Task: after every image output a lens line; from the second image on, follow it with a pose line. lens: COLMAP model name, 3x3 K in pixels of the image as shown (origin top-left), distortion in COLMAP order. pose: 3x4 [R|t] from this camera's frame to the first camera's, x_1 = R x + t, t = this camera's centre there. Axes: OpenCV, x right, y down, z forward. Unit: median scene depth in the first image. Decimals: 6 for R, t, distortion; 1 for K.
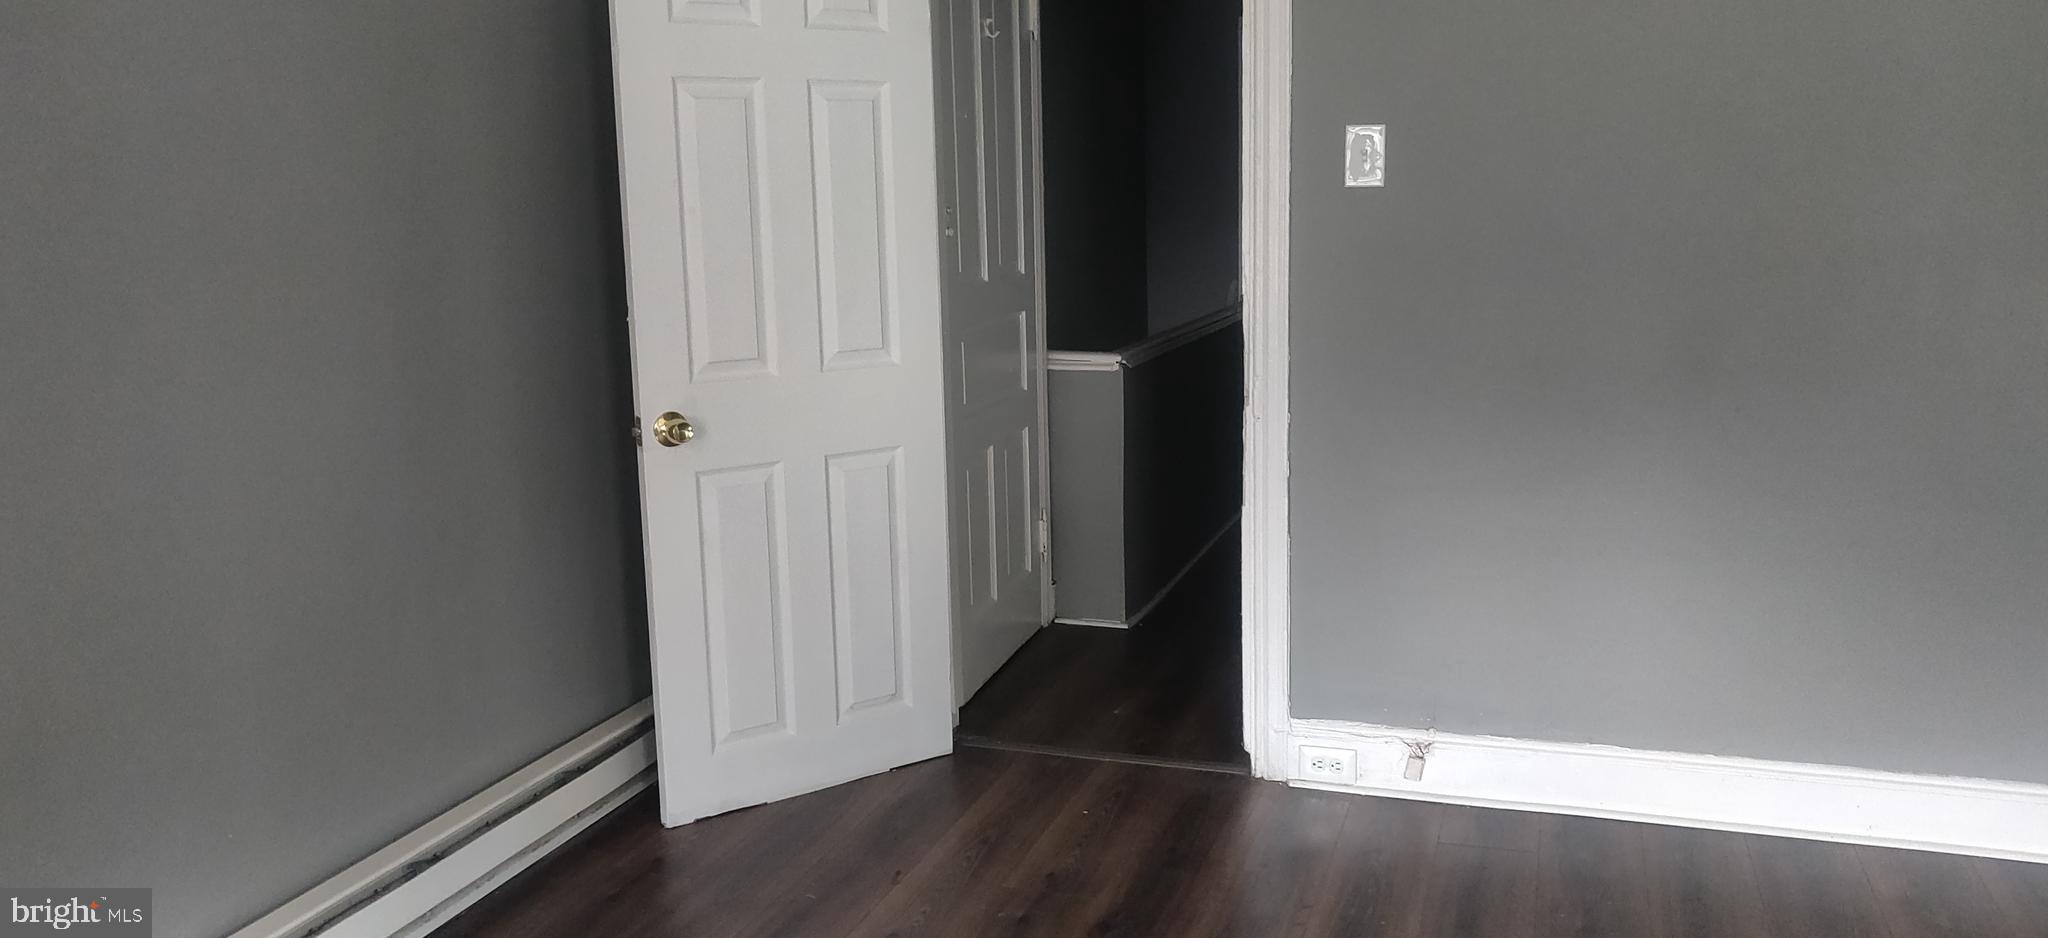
lens RADIAL K [[1561.6, 0, 1024.0], [0, 1561.6, 469.0], [0, 0, 1]] dist [-0.001001, 0.001581]
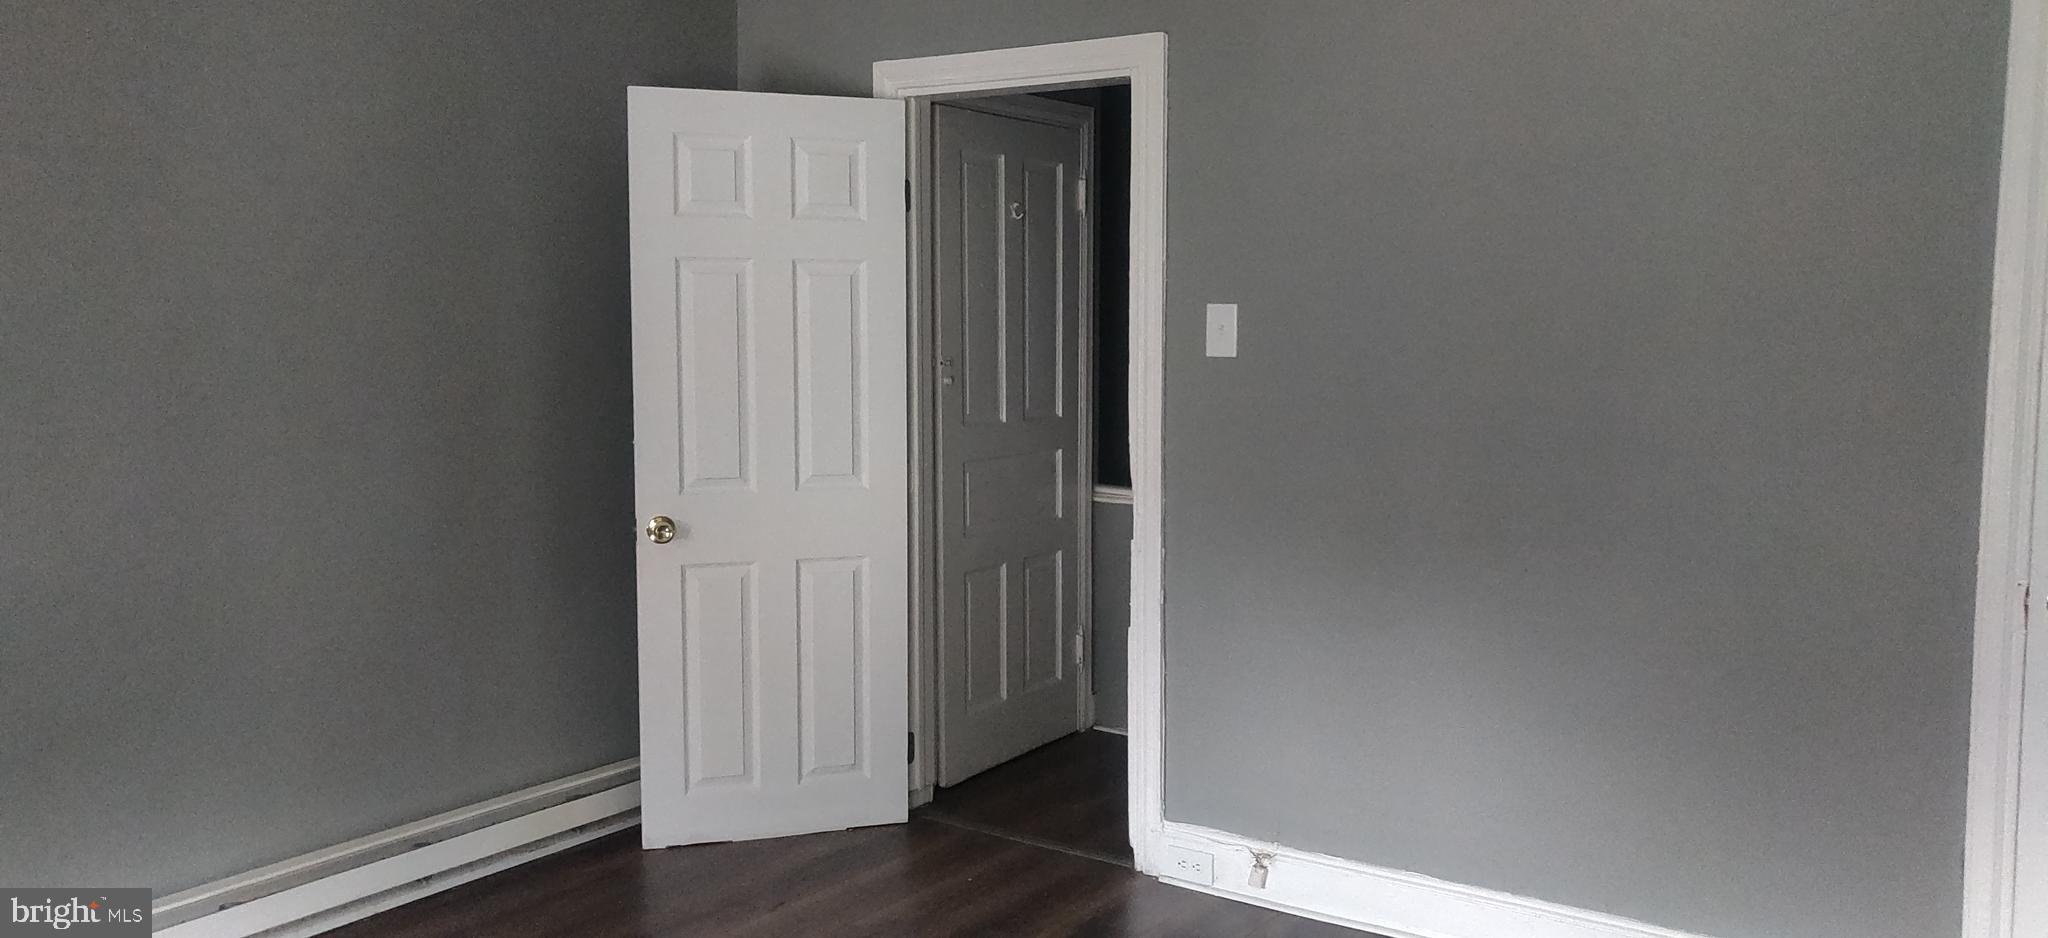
lens RADIAL K [[1529.3, 0, 1018.1], [0, 1529.3, 459.7], [0, 0, 1]] dist [-0.005258, 0.087513]
pose [[0.960572, 0.047930, -0.273868, 0.366859], [-0.071740, 0.994401, -0.077593, -0.005879], [0.268615, 0.094181, 0.958632, -0.113034]]
